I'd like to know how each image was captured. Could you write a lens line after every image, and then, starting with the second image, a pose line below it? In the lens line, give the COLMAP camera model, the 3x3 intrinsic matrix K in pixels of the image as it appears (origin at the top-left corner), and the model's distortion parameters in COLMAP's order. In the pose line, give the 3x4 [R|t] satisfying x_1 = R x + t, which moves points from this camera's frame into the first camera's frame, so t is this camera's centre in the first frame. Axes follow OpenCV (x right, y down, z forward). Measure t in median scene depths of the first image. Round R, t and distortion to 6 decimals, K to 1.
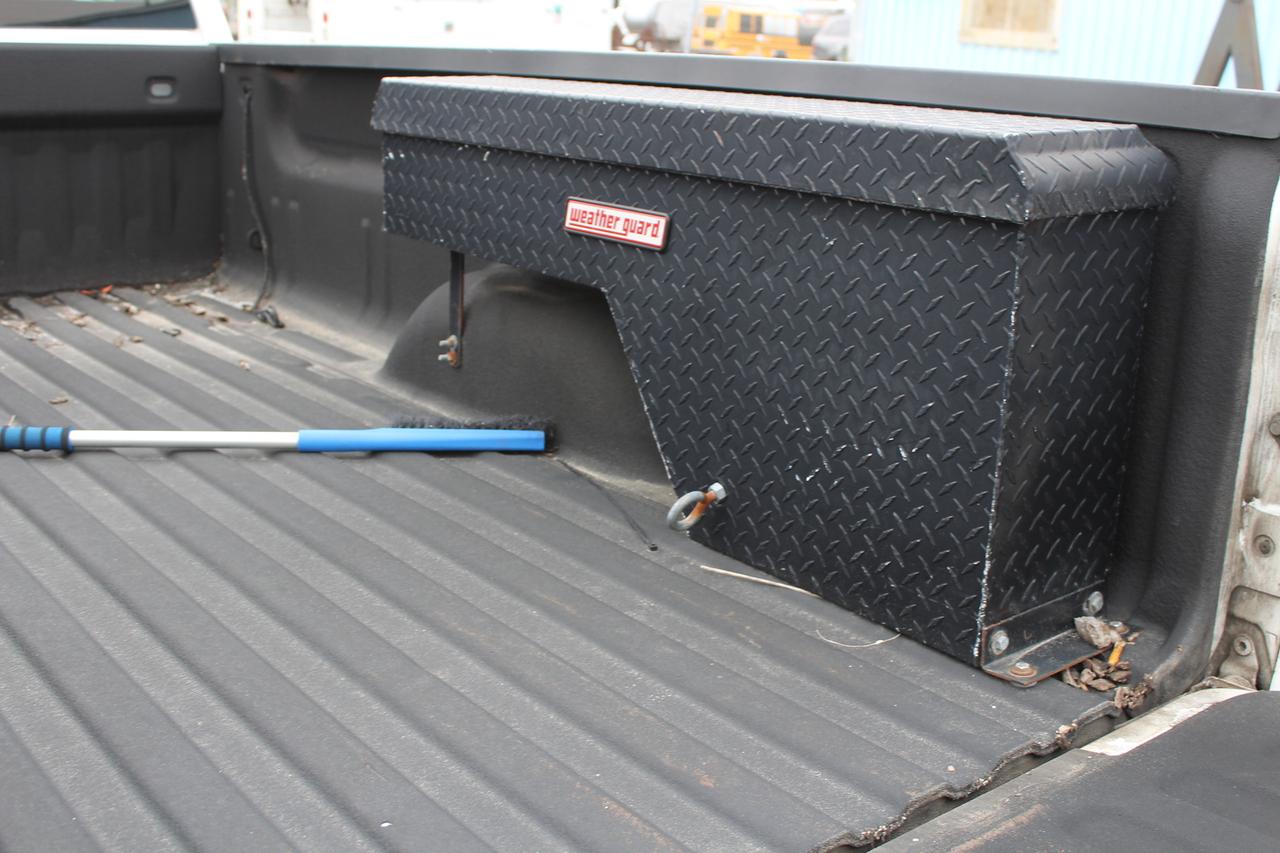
lens RADIAL K [[1414.3, 0, 640.0], [0, 1414.3, 426.5], [0, 0, 1]] dist [-0.081608, 0.002398]
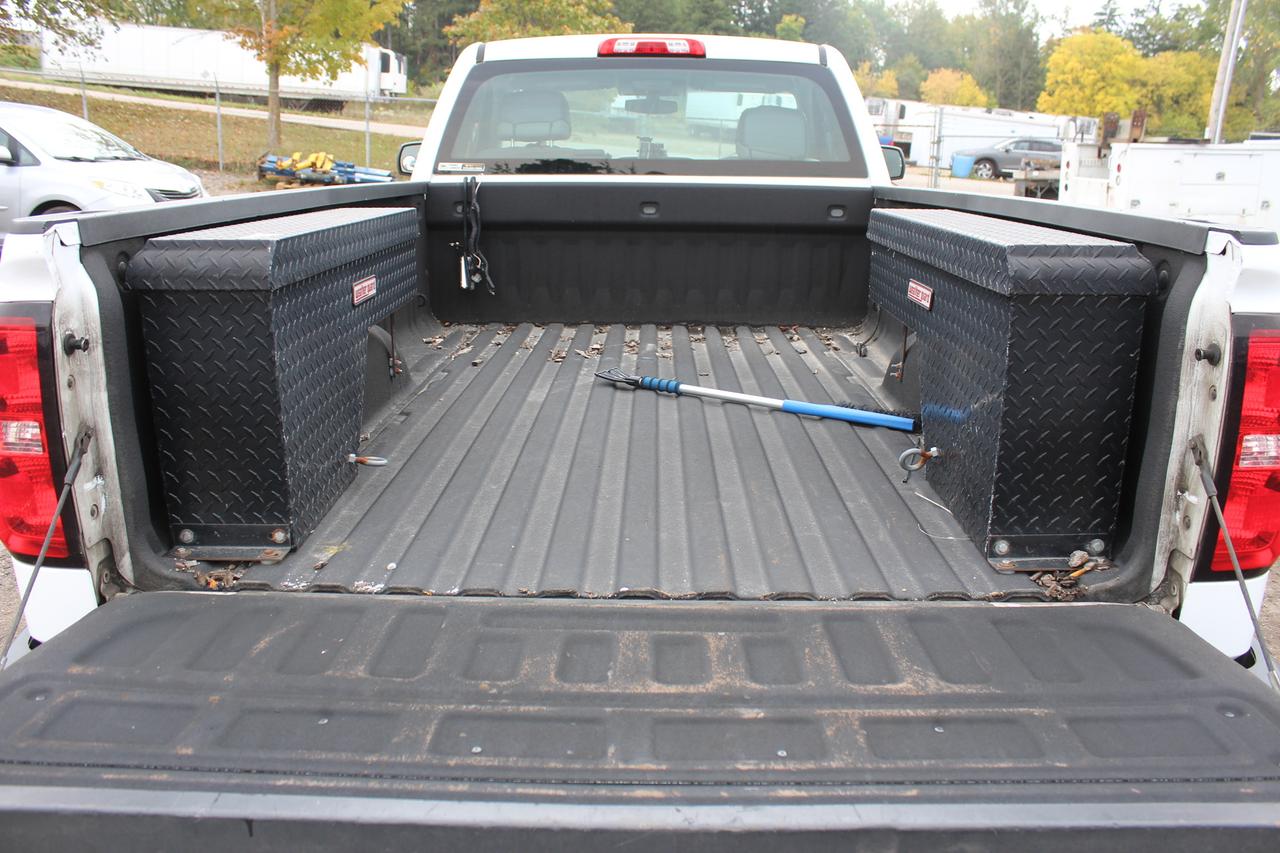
lens RADIAL K [[1050.4, 0, 640.0], [0, 1050.4, 426.5], [0, 0, 1]] dist [-0.167732, 0.144199]
pose [[0.765312, 0.138607, -0.628559, 0.608617], [-0.160377, 0.986803, 0.022336, 0.048196], [0.623360, 0.083713, 0.777441, -0.210800]]
